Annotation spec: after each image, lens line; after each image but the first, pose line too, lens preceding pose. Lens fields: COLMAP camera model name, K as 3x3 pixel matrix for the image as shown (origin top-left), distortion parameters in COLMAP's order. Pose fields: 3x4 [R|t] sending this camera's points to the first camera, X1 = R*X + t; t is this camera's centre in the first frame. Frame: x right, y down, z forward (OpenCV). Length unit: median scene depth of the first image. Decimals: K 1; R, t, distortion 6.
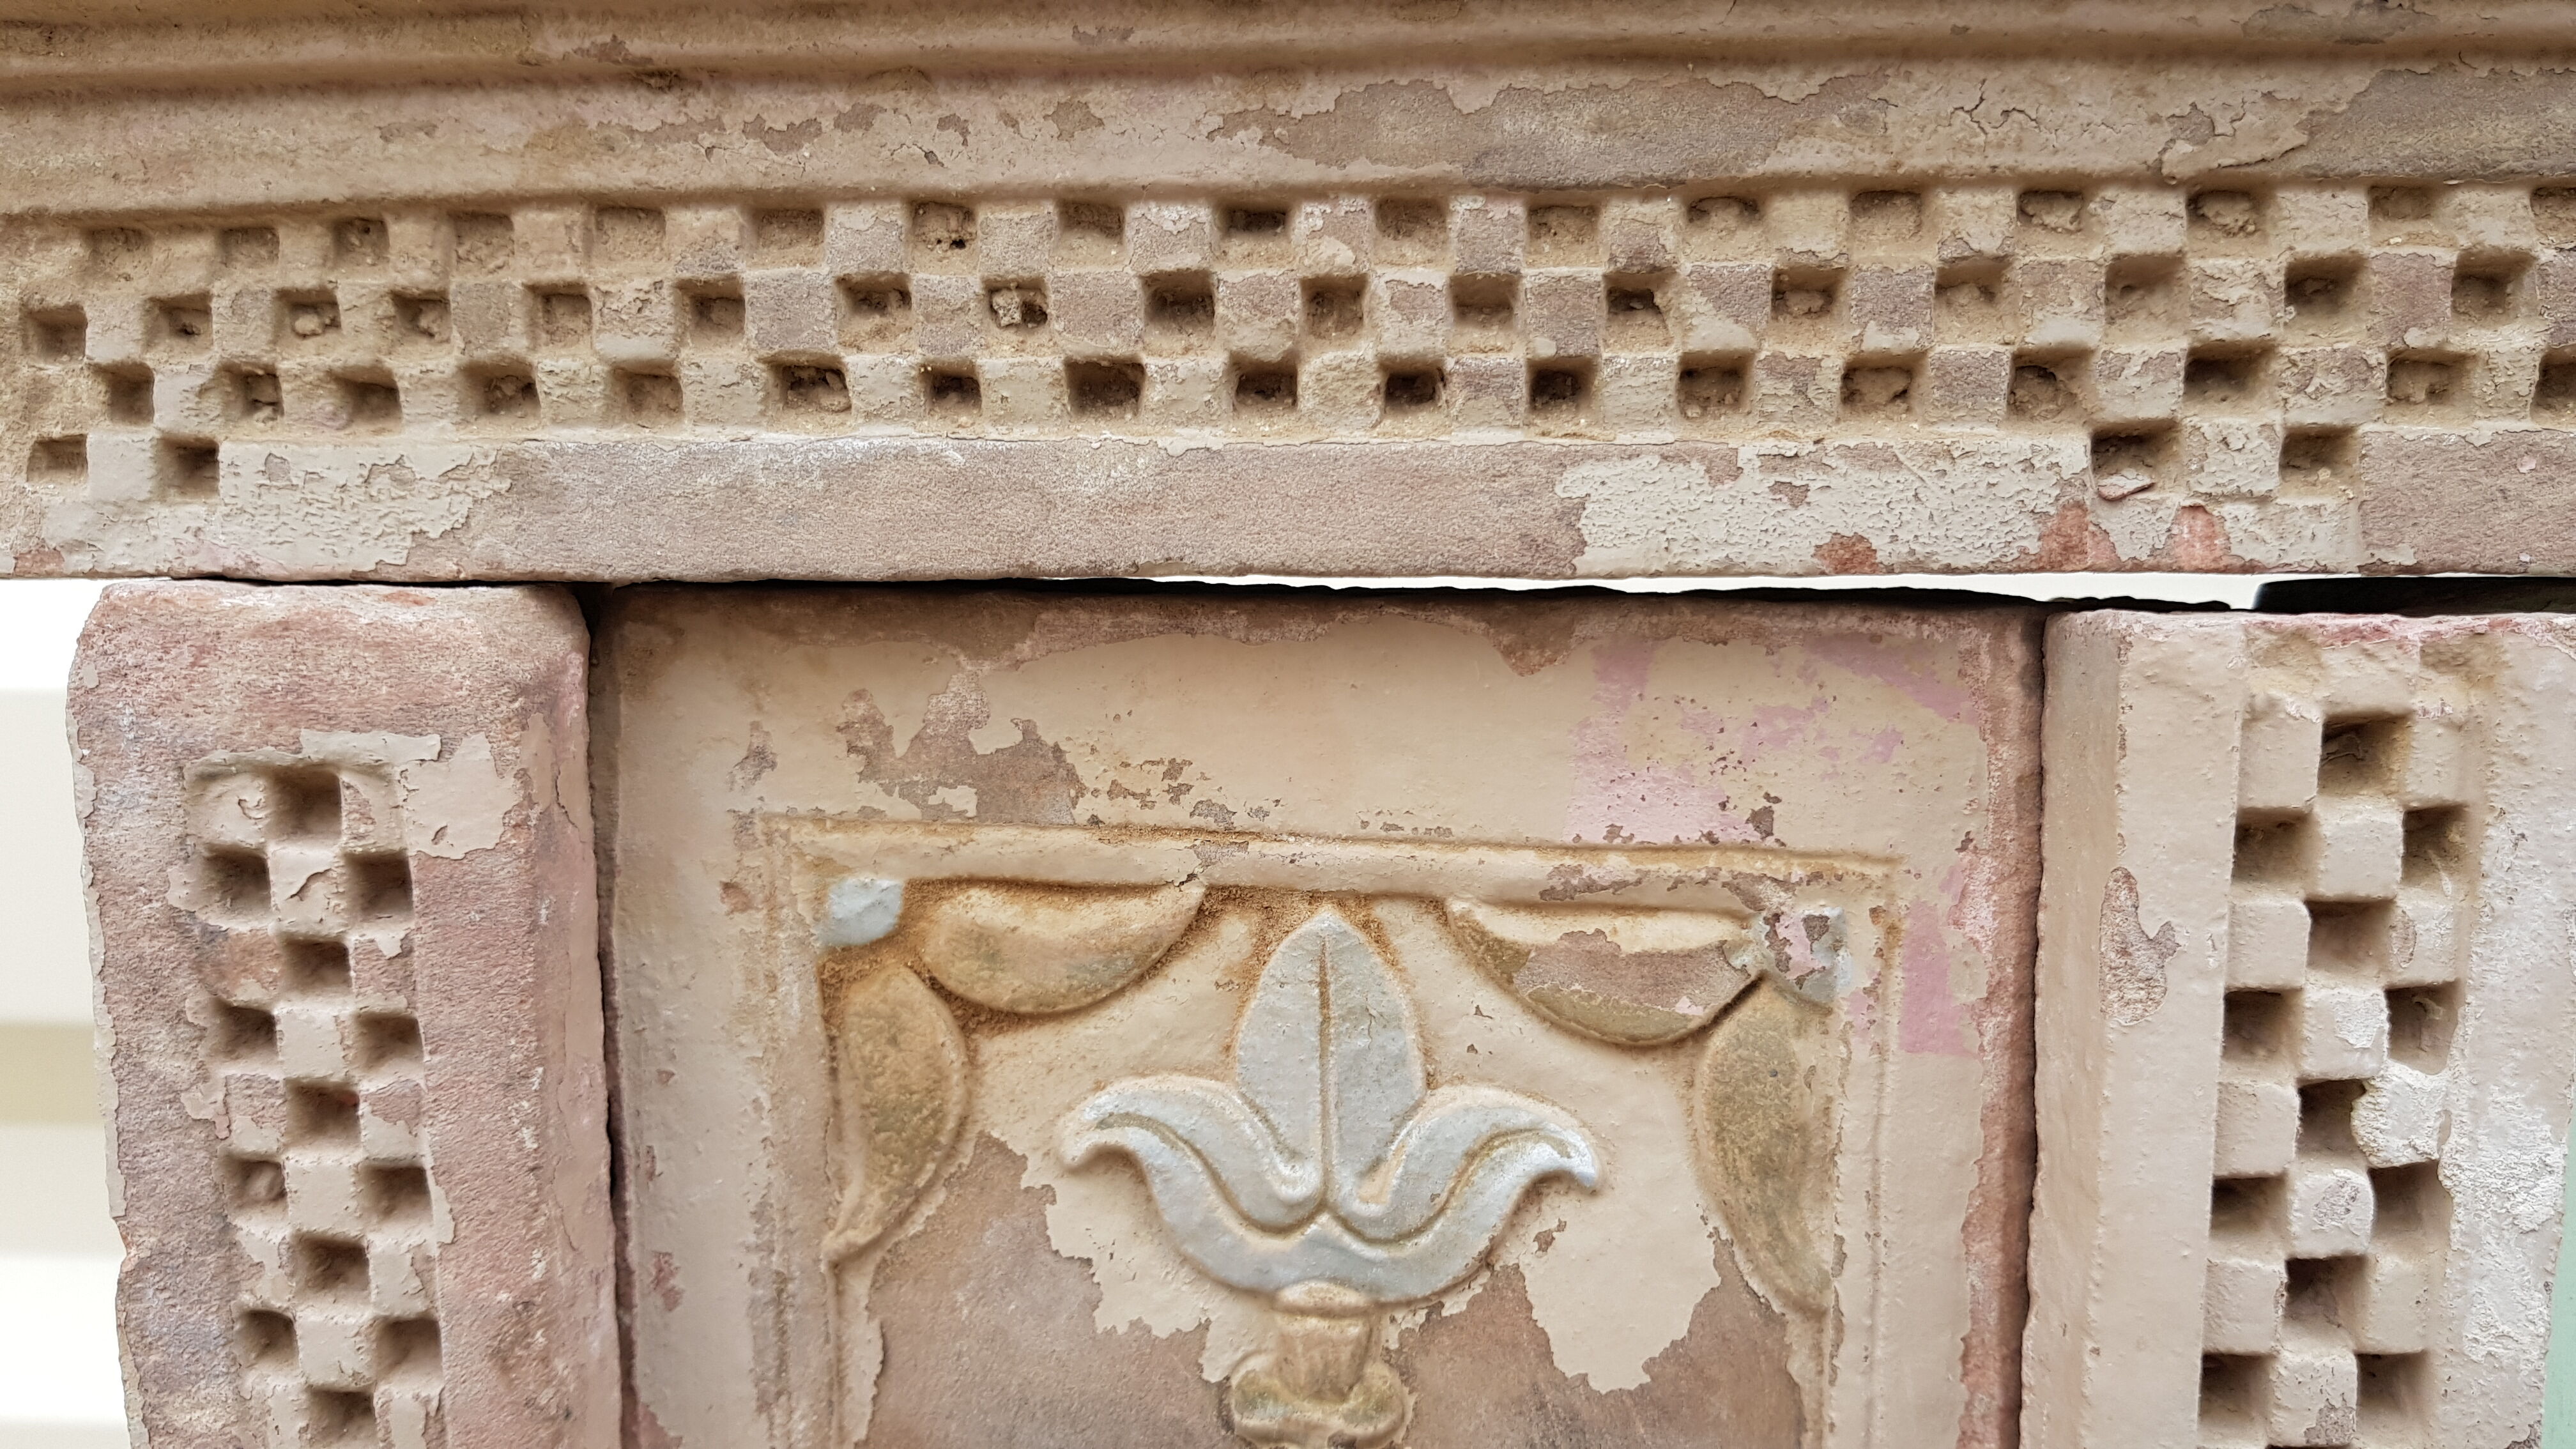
lens RADIAL K [[2053.0, 0, 1303.2], [0, 2053.0, 737.9], [0, 0, 1]] dist [0.096356, -0.237469]
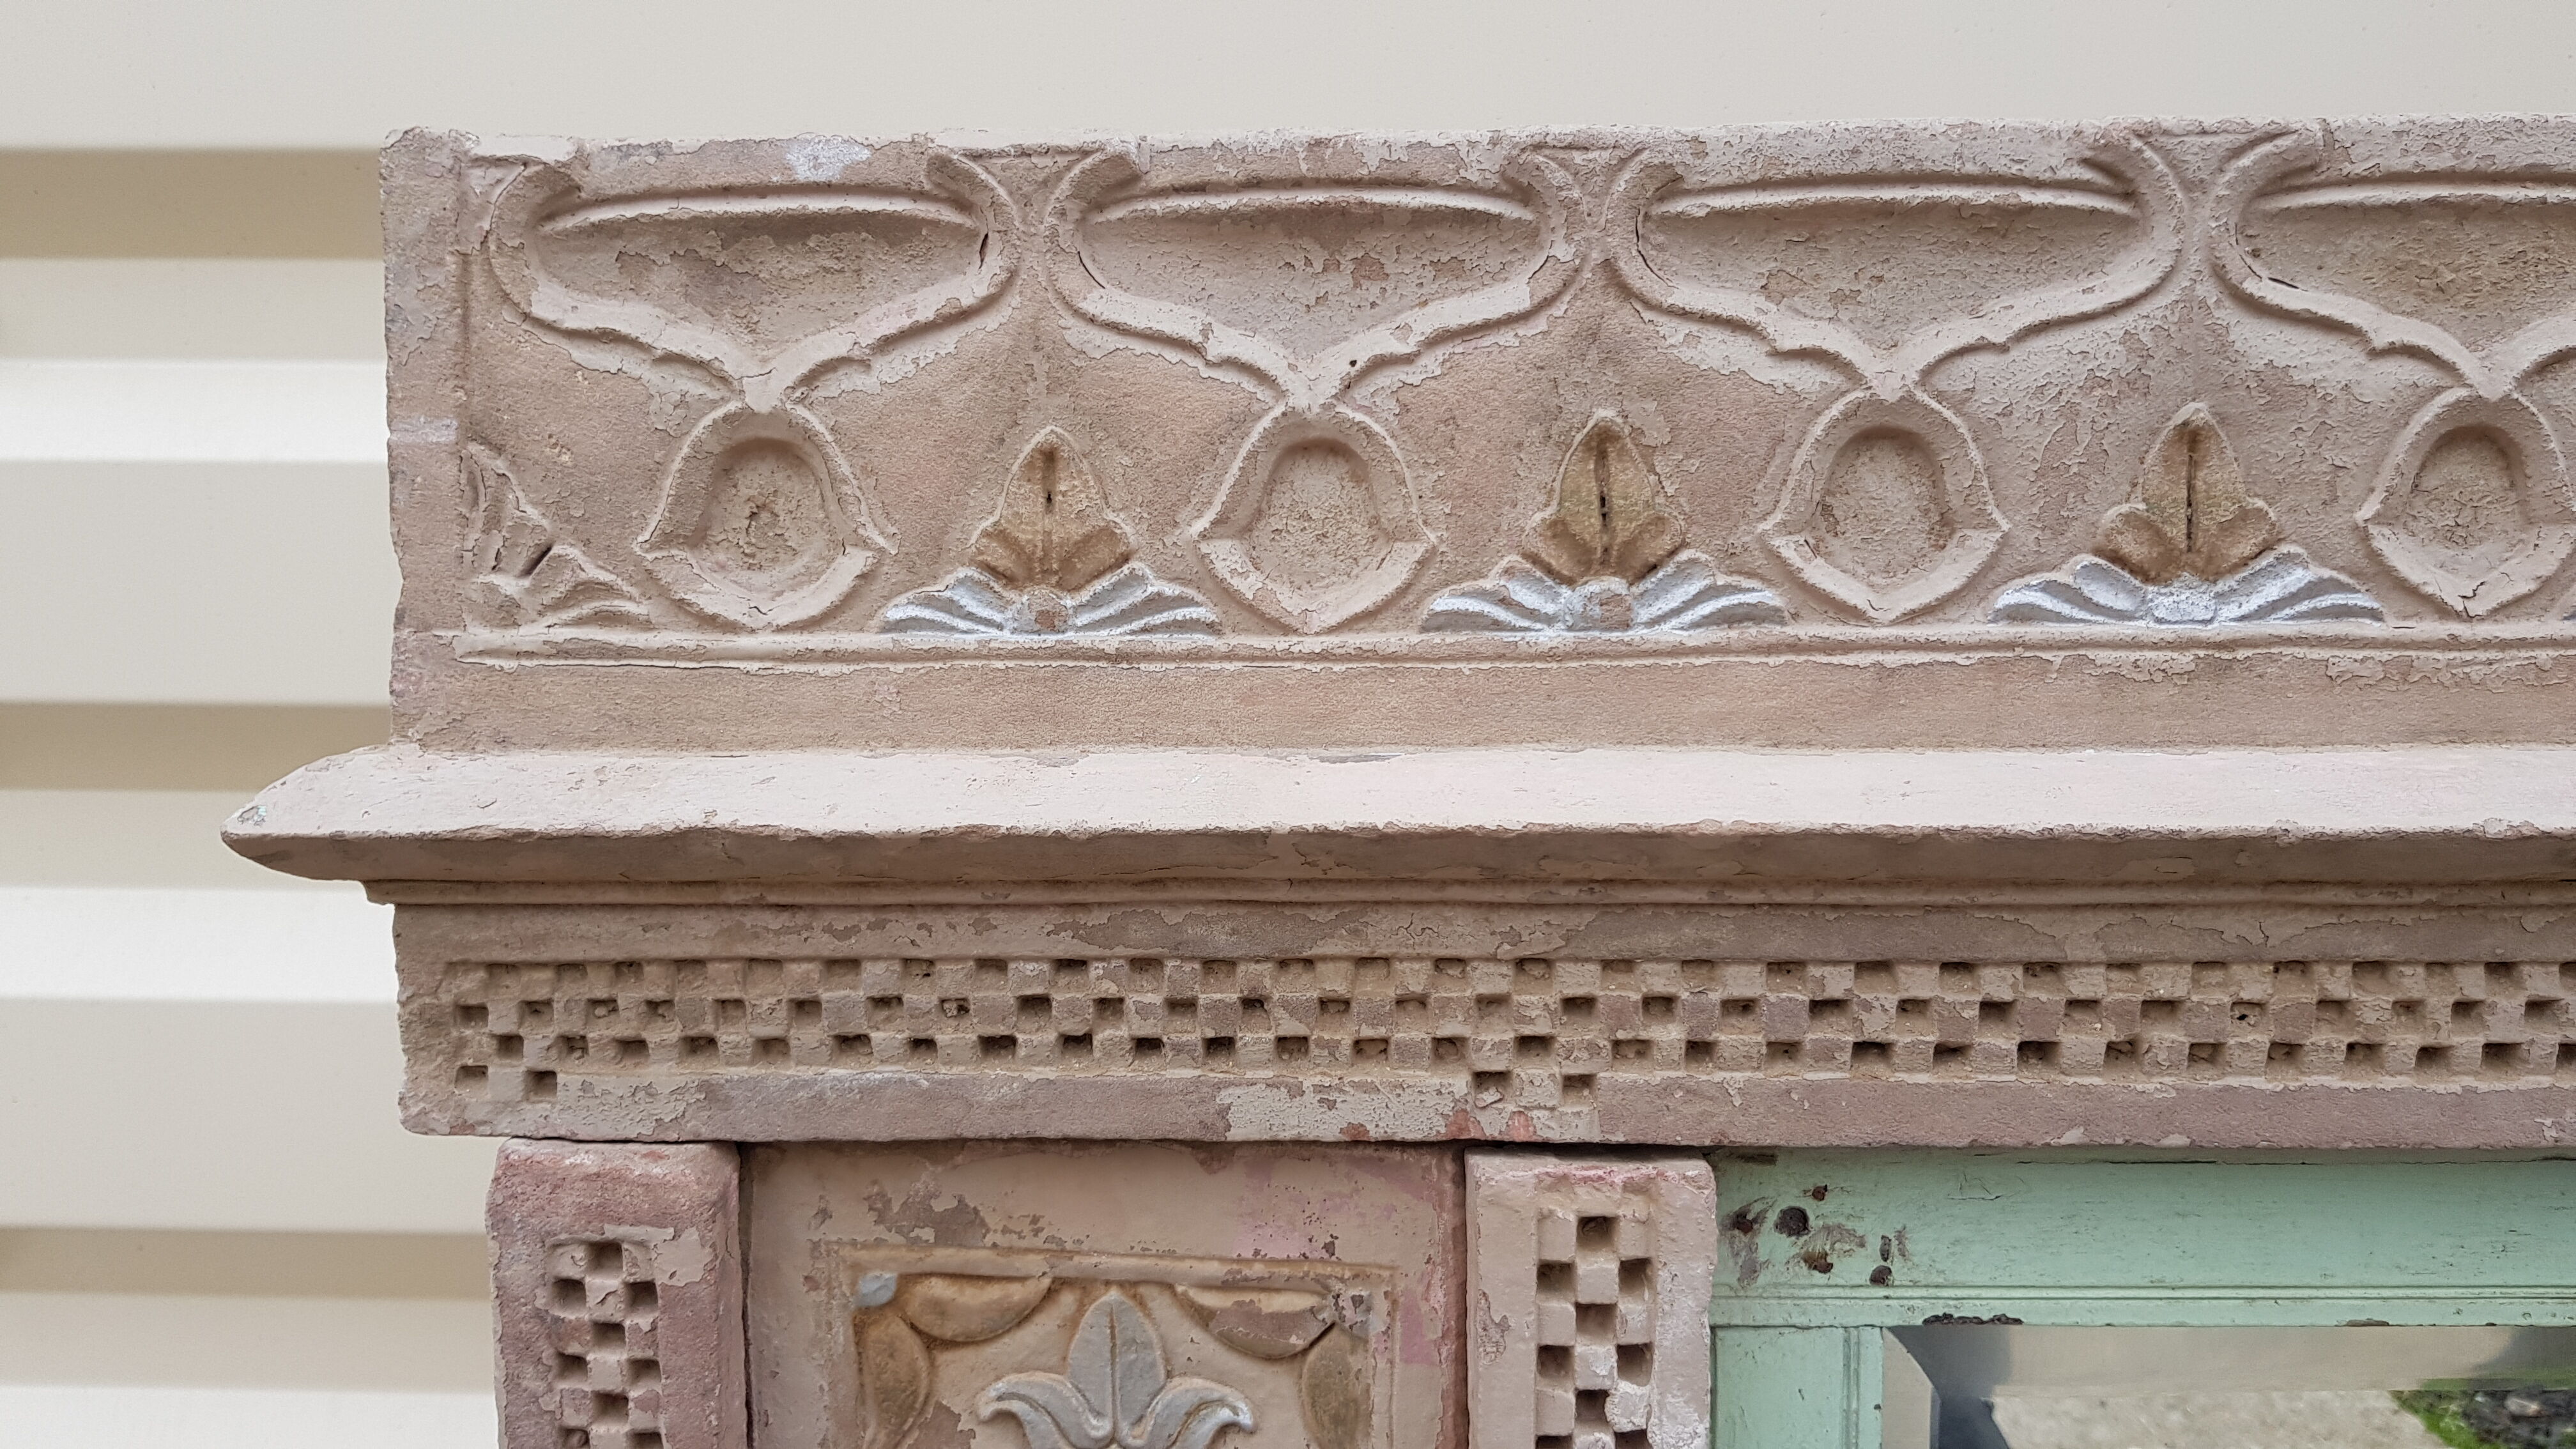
lens RADIAL K [[1989.2, 0, 1287.0], [0, 1989.2, 741.9], [0, 0, 1]] dist [0.099862, -0.220614]
pose [[0.999969, -0.003216, 0.007162, 0.170097], [0.003285, 0.999948, -0.009703, -0.433407], [-0.007131, 0.009726, 0.999927, -0.944909]]
